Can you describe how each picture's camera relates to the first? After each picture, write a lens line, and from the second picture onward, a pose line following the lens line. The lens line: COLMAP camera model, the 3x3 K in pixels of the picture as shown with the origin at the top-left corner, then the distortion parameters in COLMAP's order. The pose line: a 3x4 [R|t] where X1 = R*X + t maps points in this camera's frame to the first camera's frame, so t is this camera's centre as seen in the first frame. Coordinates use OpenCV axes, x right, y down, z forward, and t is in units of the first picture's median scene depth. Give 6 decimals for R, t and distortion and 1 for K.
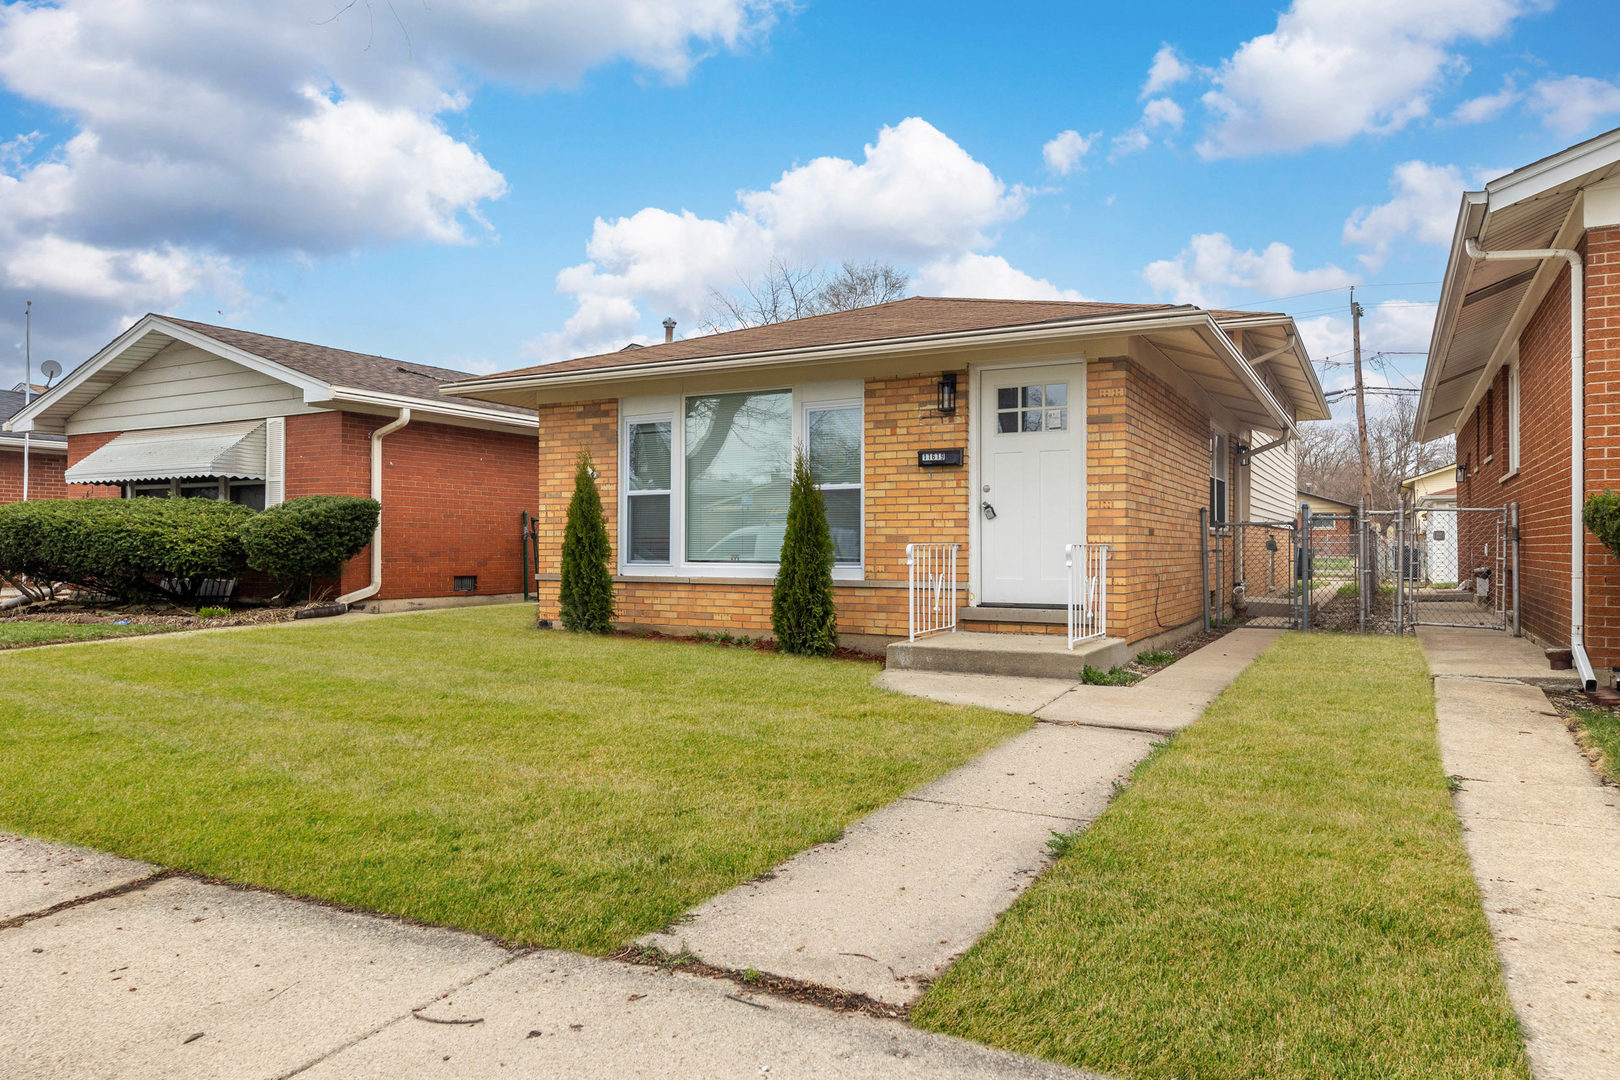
lens RADIAL K [[1069.6, 0, 810.2], [0, 1069.6, 536.9], [0, 0, 1]] dist [-0.009847, -0.002510]
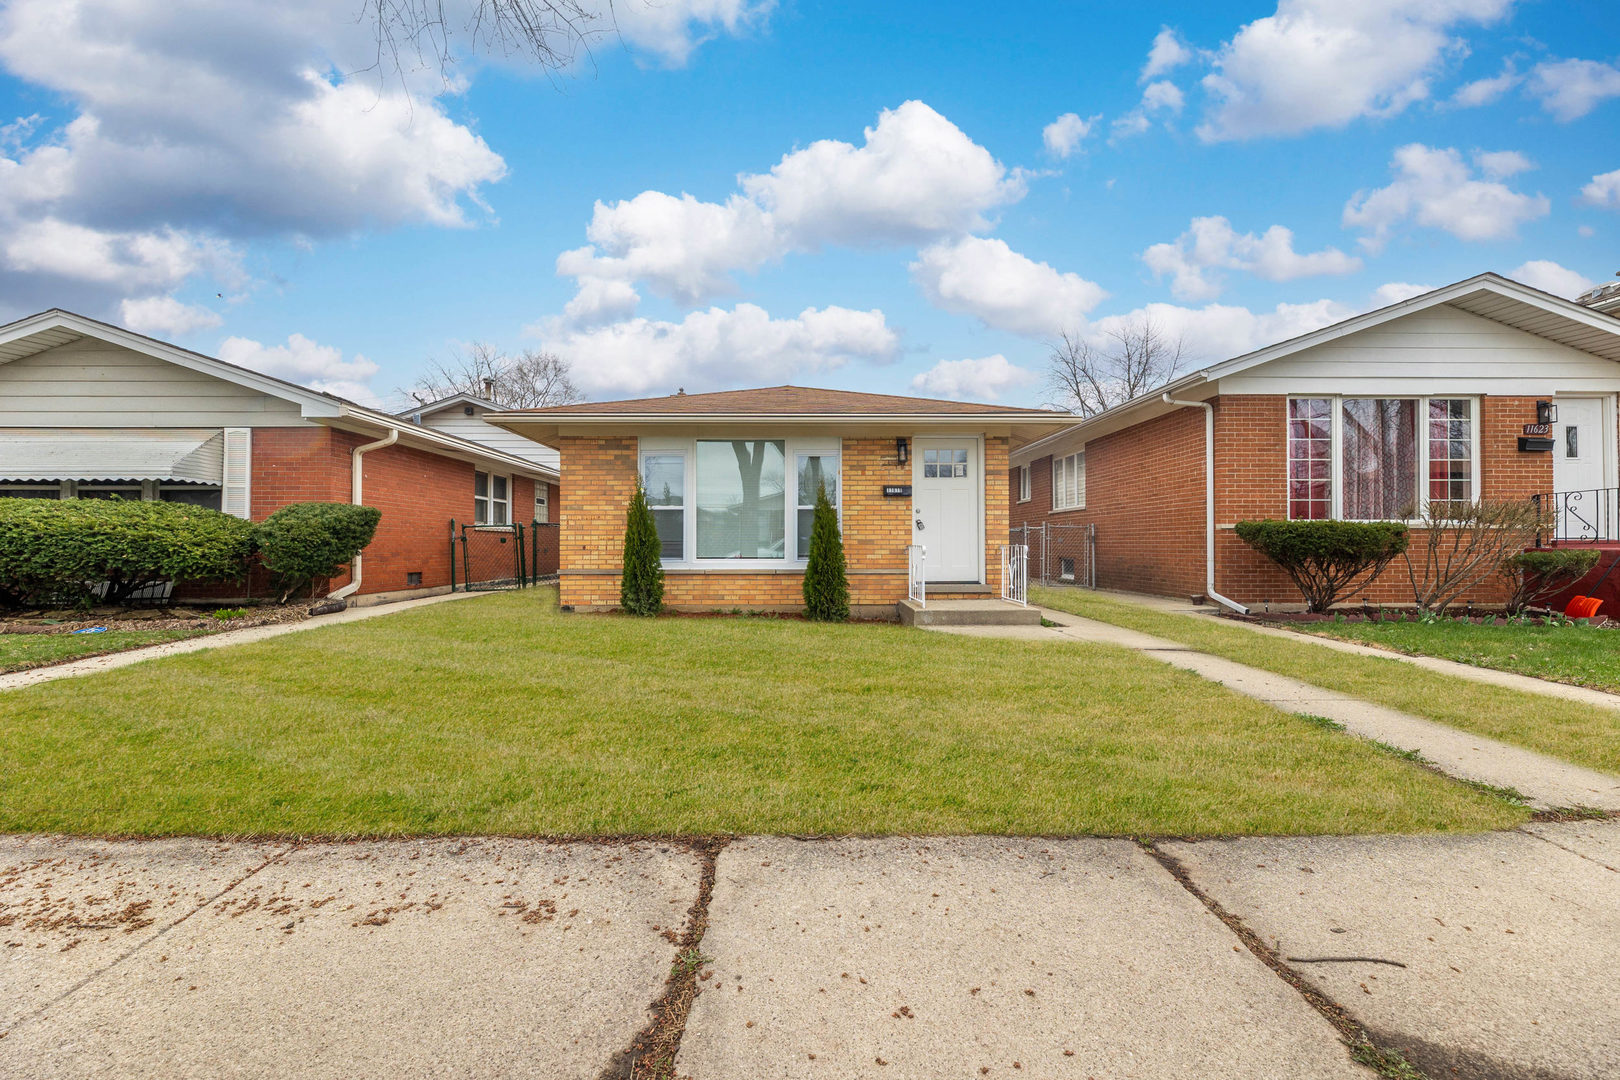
lens RADIAL K [[659.5, 0, 809.6], [0, 659.5, 530.1], [0, 0, 1]] dist [-0.001813, 0.000103]
pose [[0.869124, 0.008398, 0.494523, -0.390555], [-0.001360, 0.999893, -0.014590, -0.001136], [-0.494592, 0.012008, 0.869042, 0.175035]]
